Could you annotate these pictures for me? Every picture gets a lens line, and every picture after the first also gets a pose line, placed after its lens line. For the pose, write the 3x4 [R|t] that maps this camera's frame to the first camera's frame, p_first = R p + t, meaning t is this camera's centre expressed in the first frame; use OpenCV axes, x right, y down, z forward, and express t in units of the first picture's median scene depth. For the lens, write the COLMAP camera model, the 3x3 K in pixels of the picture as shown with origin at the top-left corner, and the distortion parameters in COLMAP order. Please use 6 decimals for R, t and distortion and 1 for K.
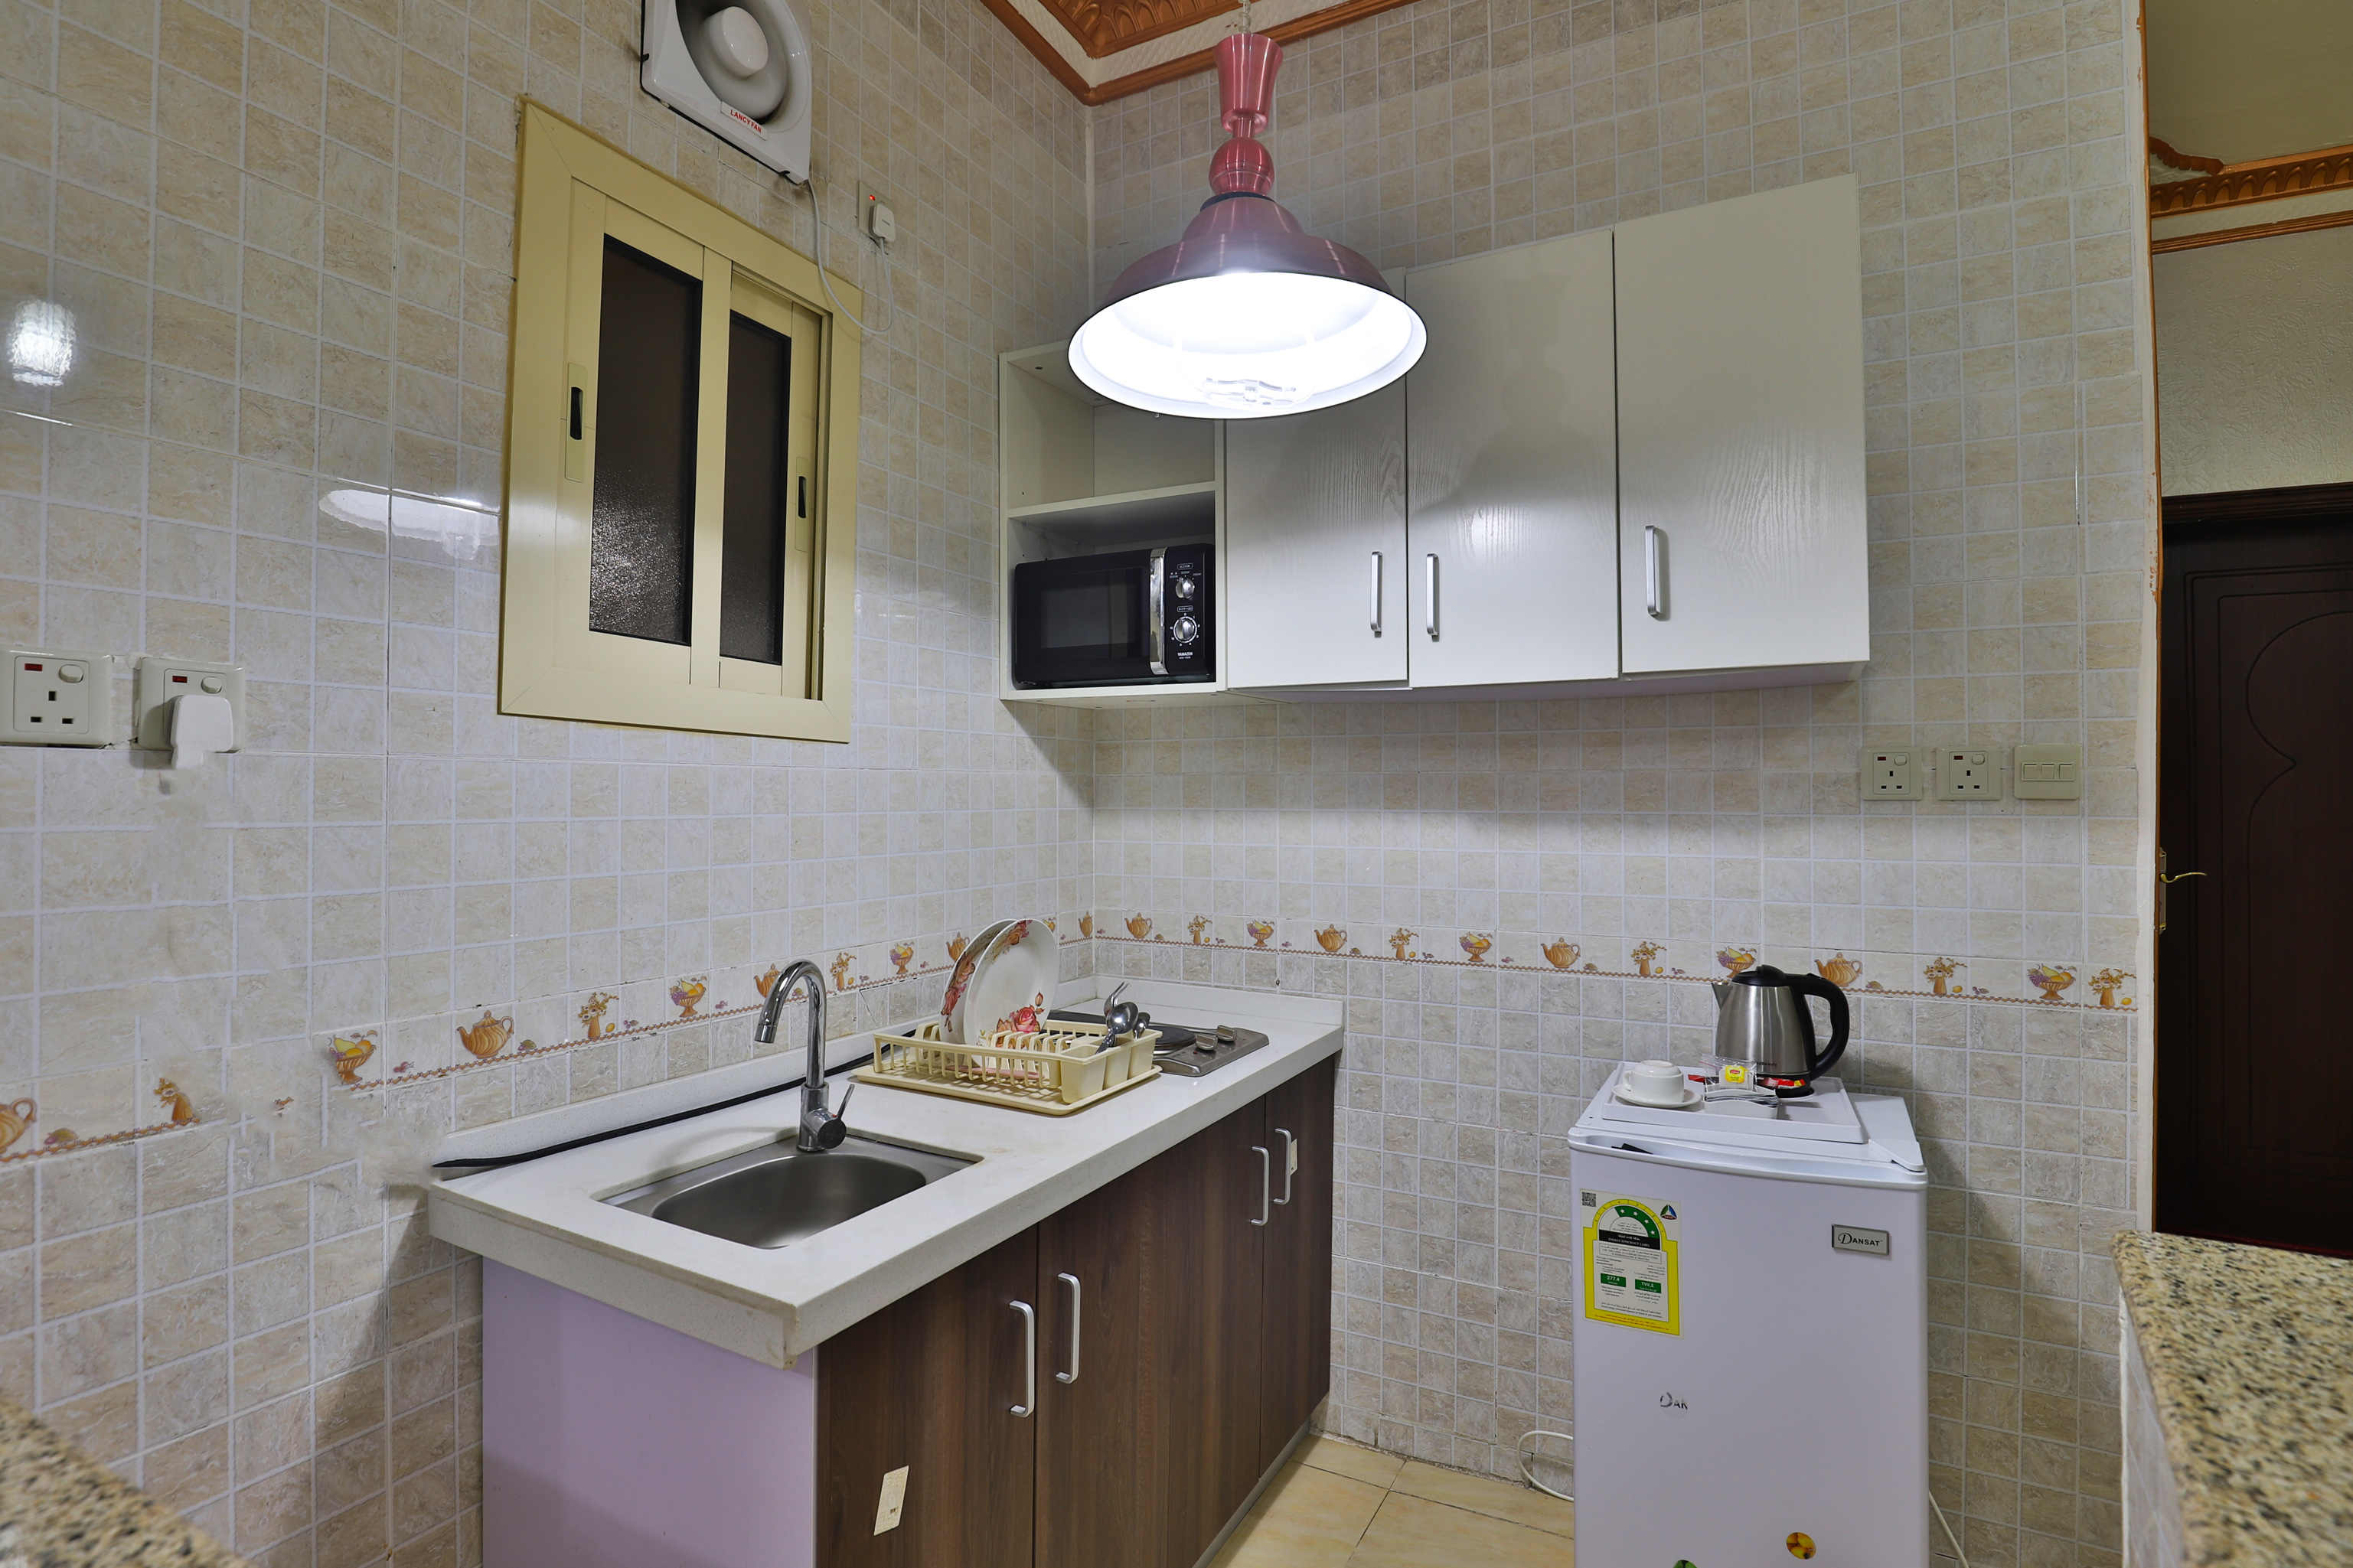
lens RADIAL K [[1118.8, 0, 1170.0], [0, 1118.8, 777.4], [0, 0, 1]] dist [-0.039231, 0.002221]
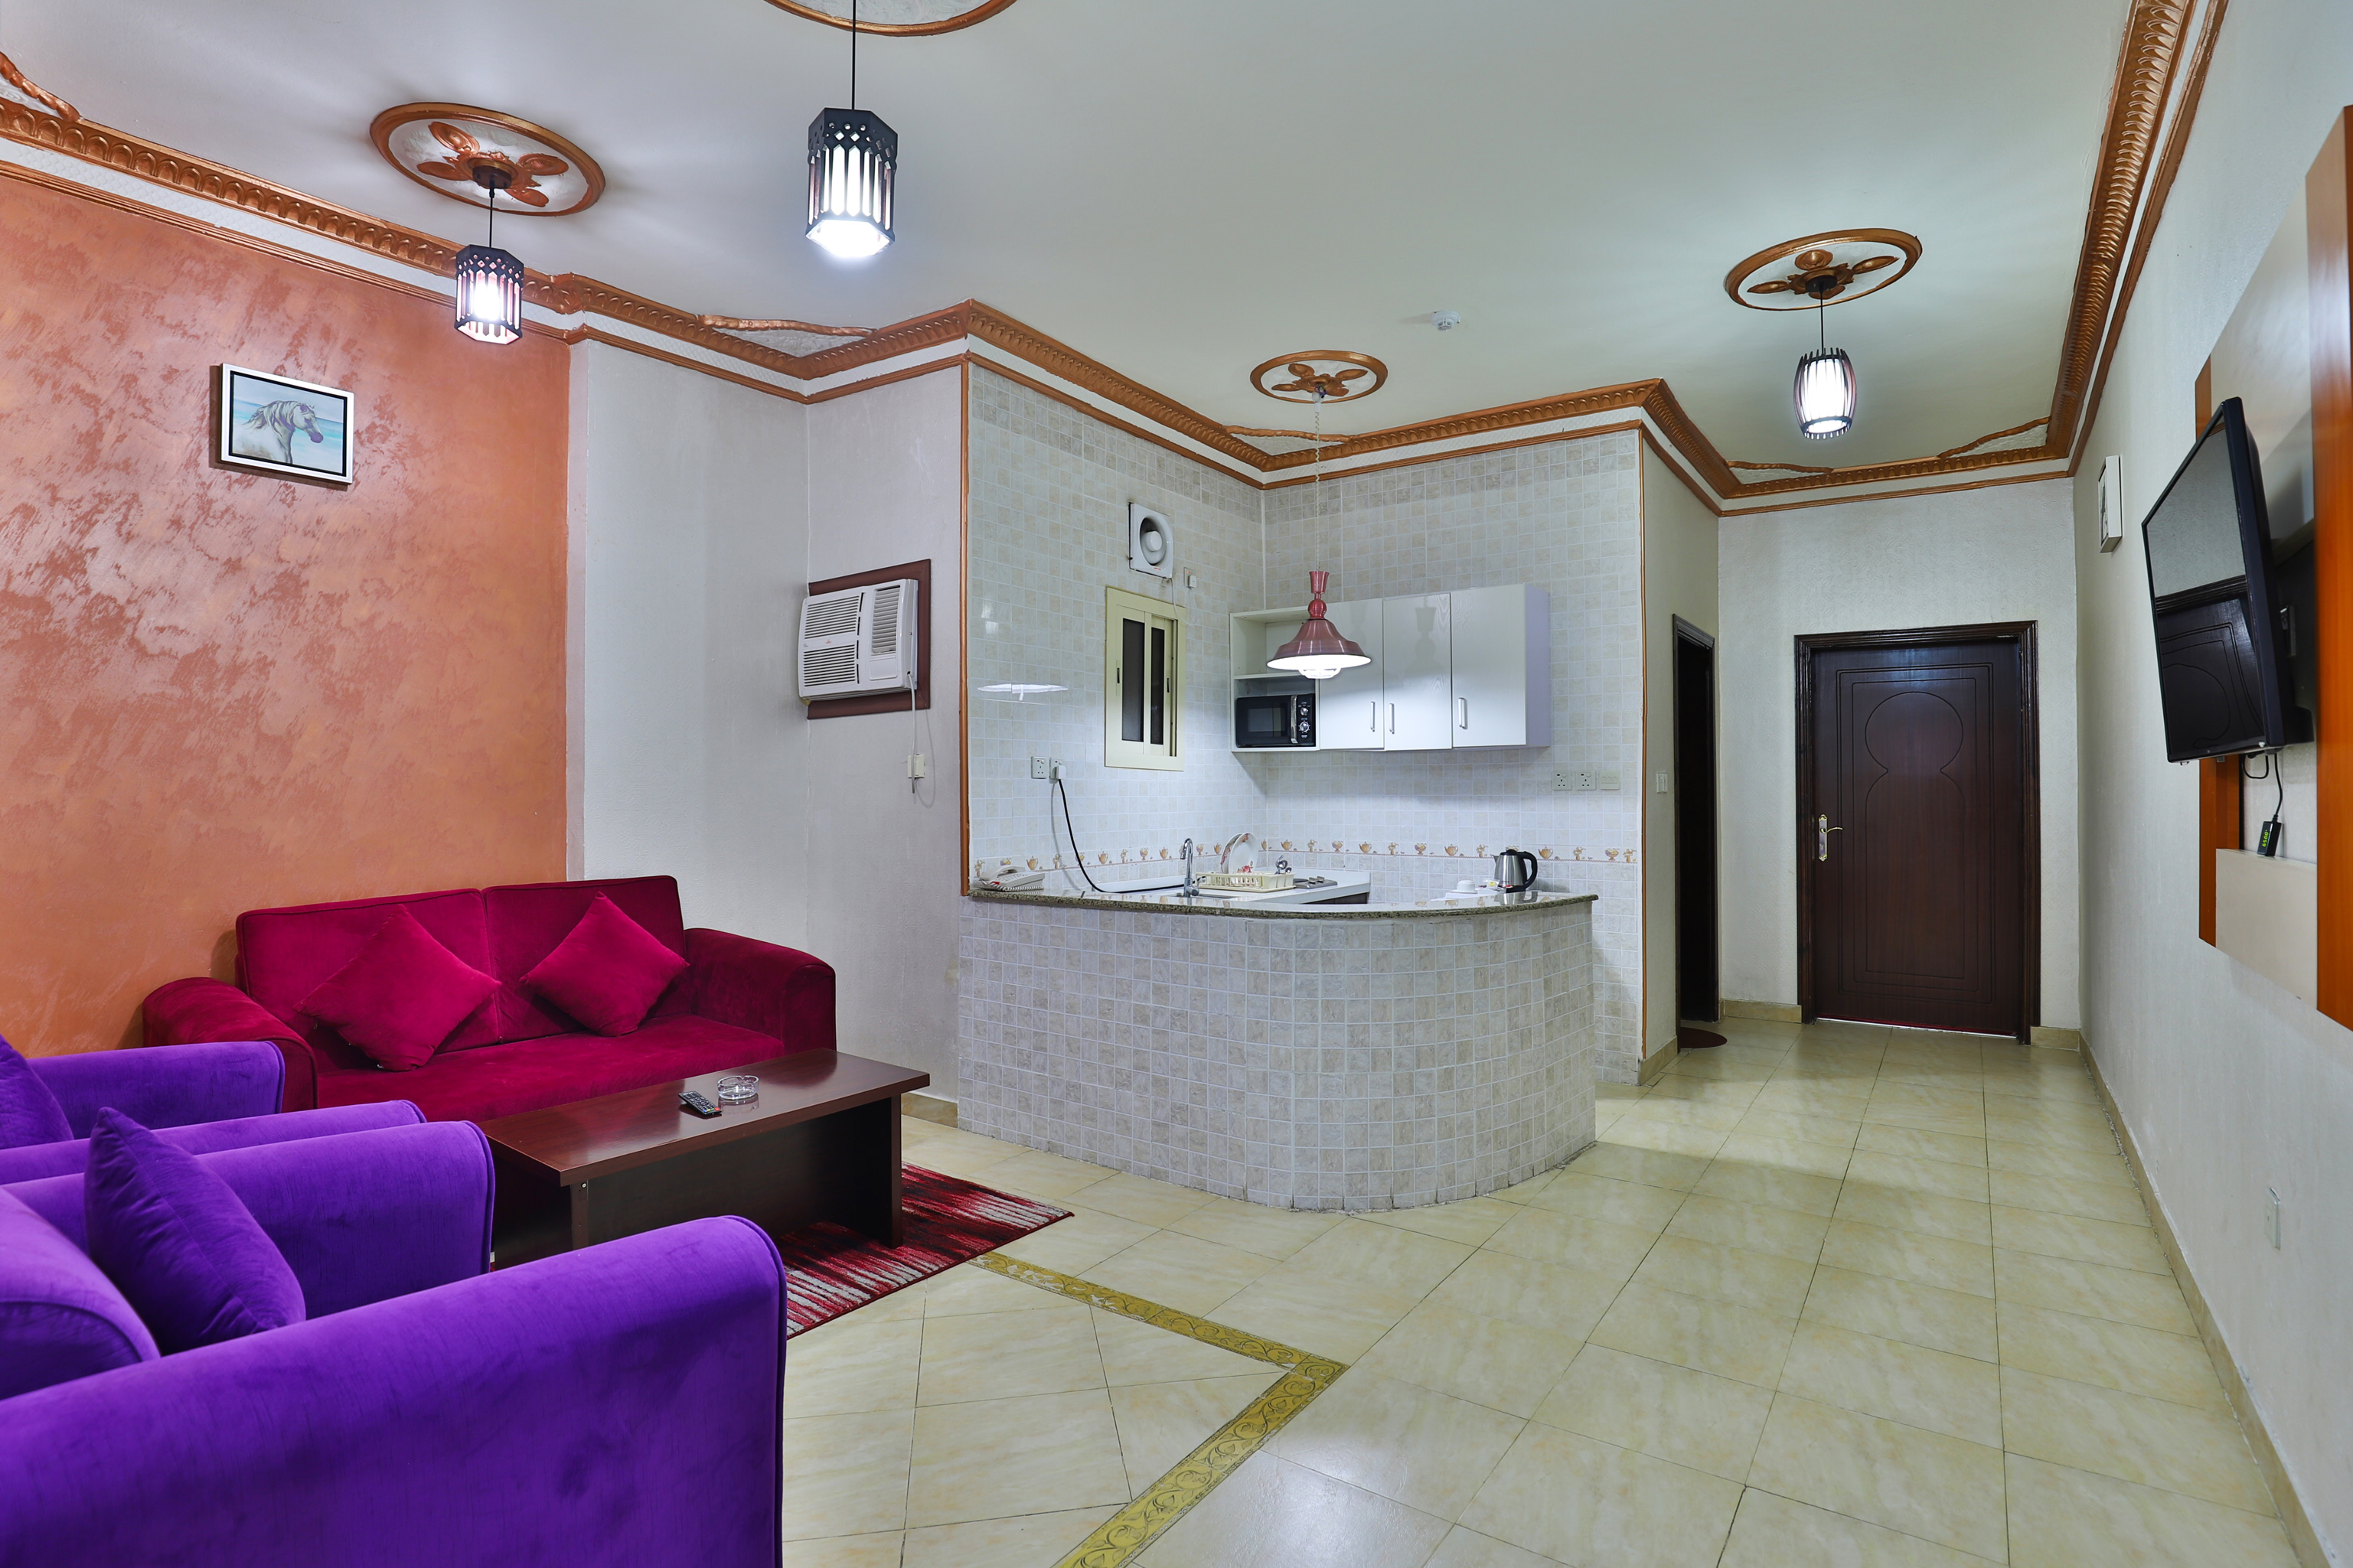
lens RADIAL K [[1118.8, 0, 1181.8], [0, 1118.8, 784.1], [0, 0, 1]] dist [-0.039231, 0.002221]
pose [[0.993729, -0.004721, -0.111714, 0.021877], [0.005435, 0.999967, 0.006088, -0.015464], [0.111682, -0.006657, 0.993722, -1.765697]]
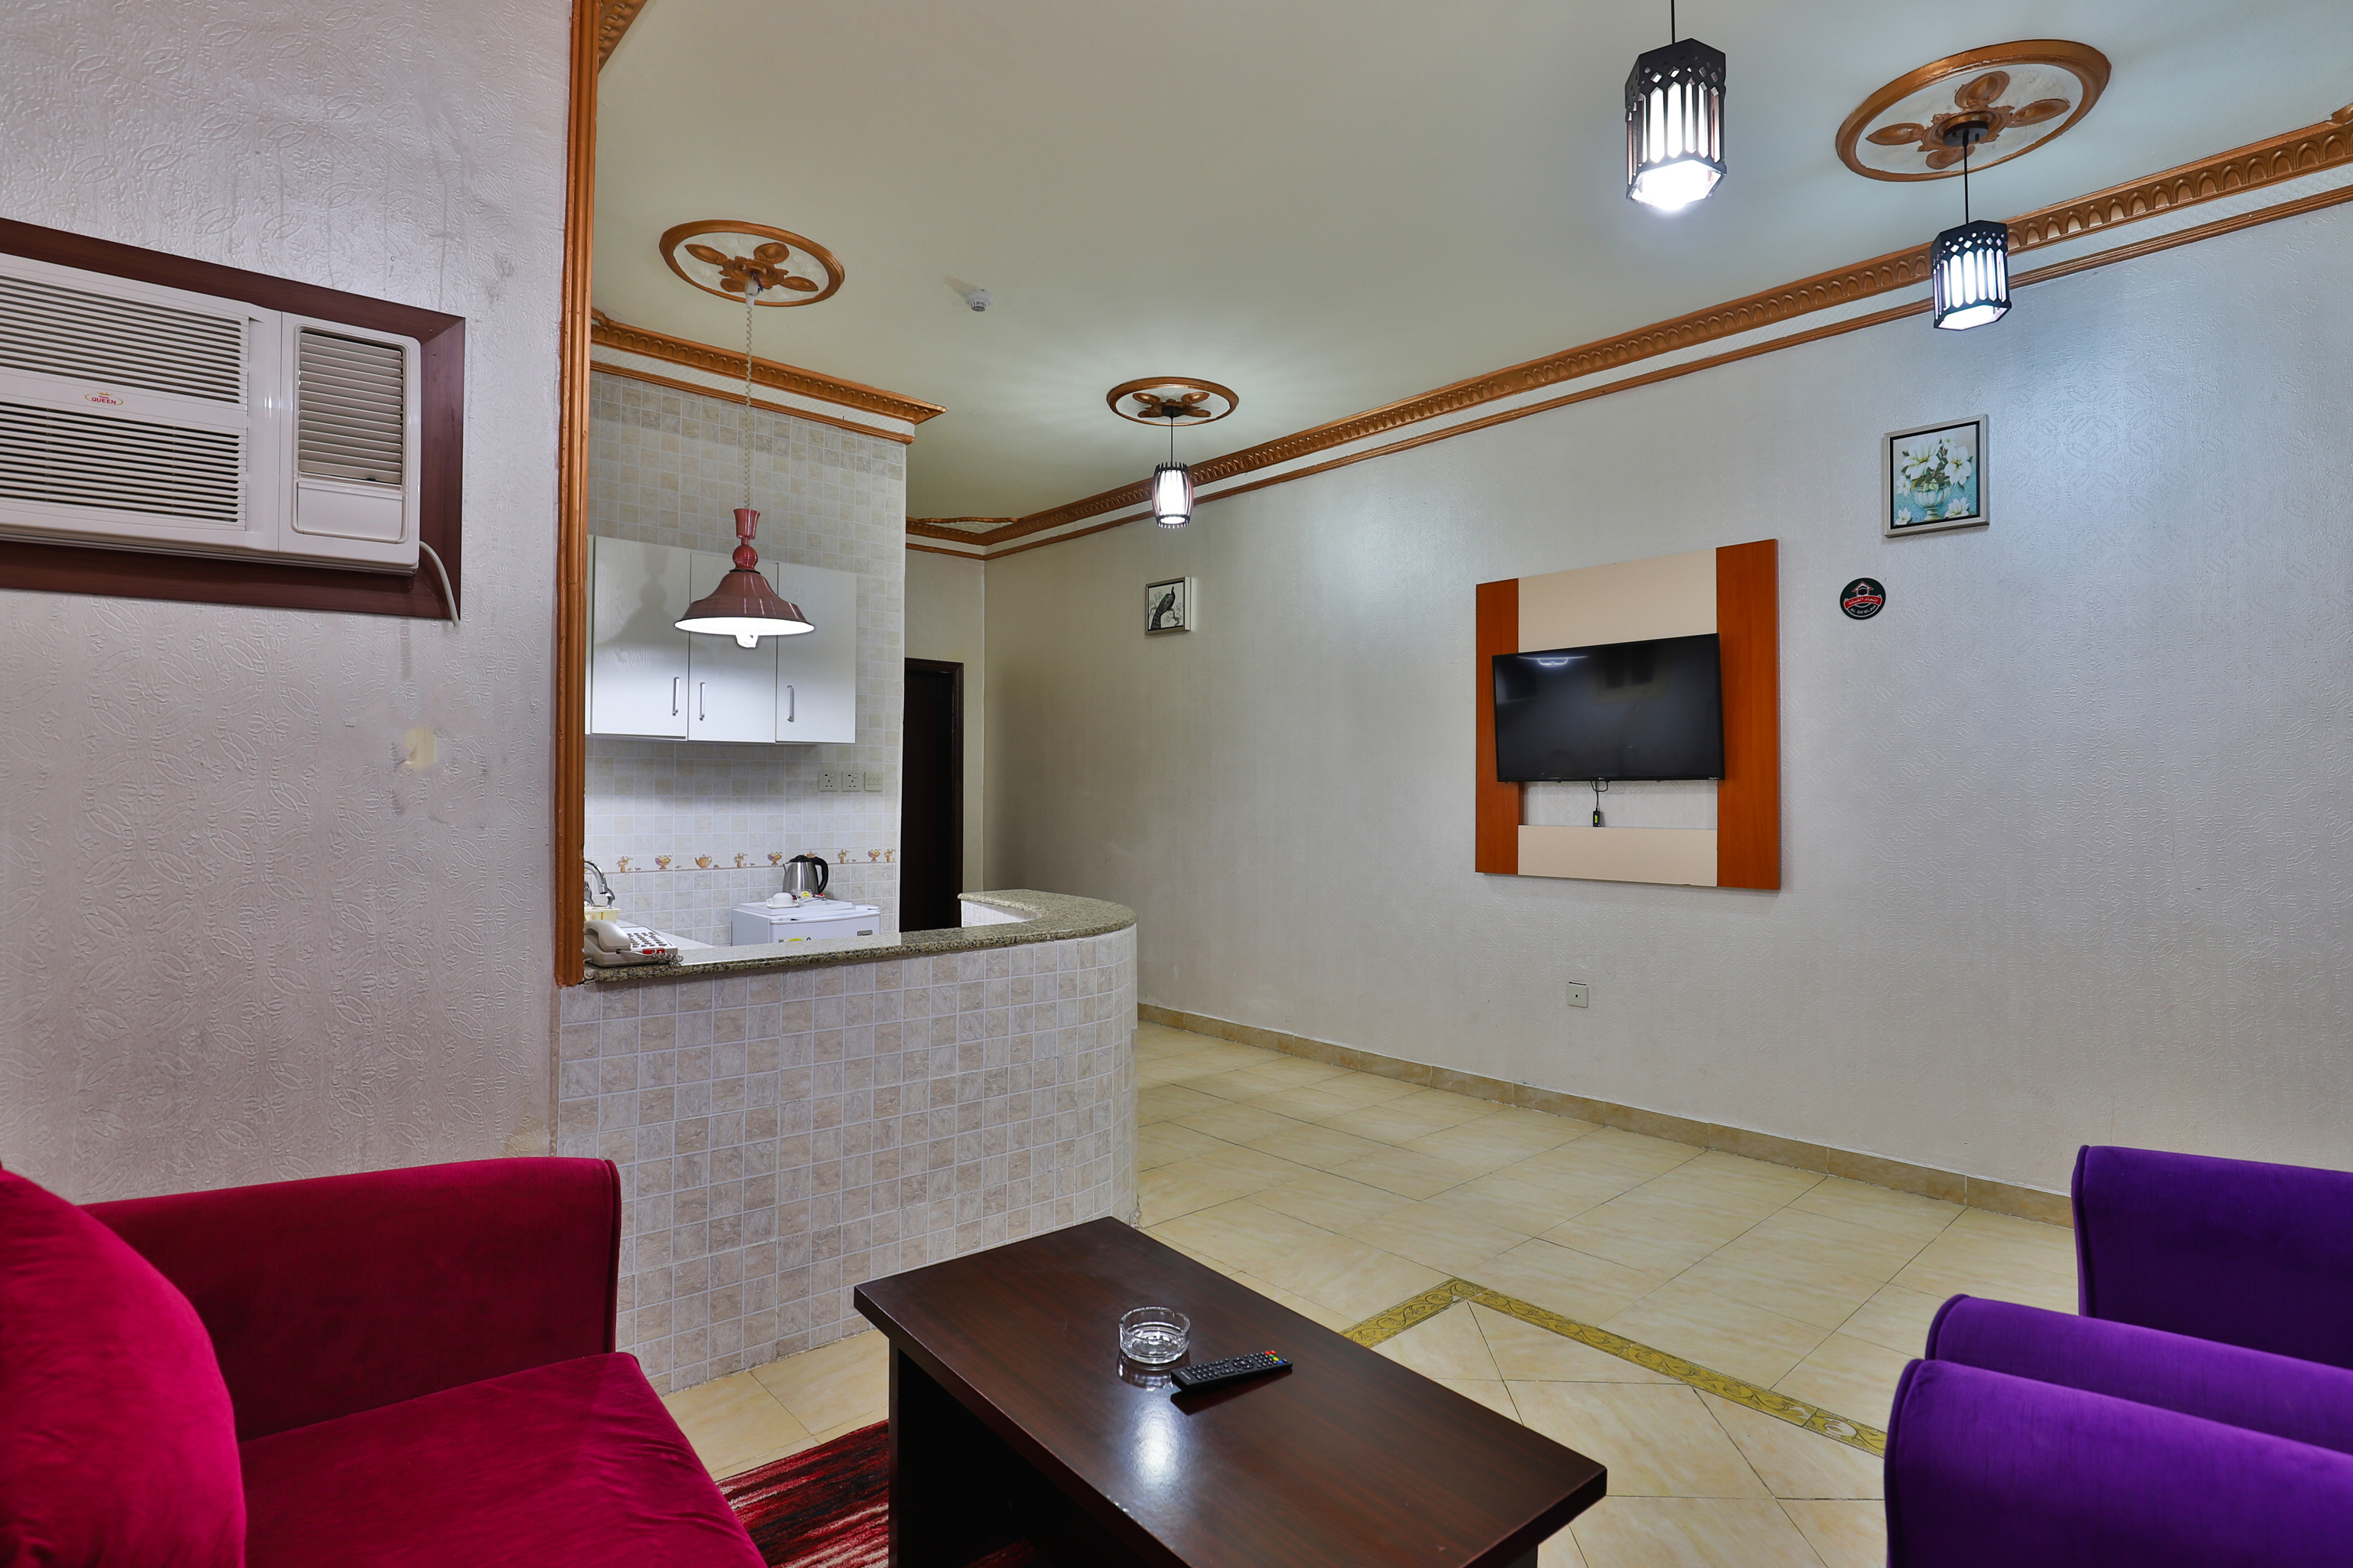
lens RADIAL K [[1118.8, 0, 1170.6], [0, 1118.8, 788.2], [0, 0, 1]] dist [-0.039231, 0.002221]
pose [[0.347314, 0.004531, 0.937738, -1.471468], [-0.017772, 0.999841, 0.001751, -0.005151], [-0.937581, -0.017274, 0.347339, -0.654246]]
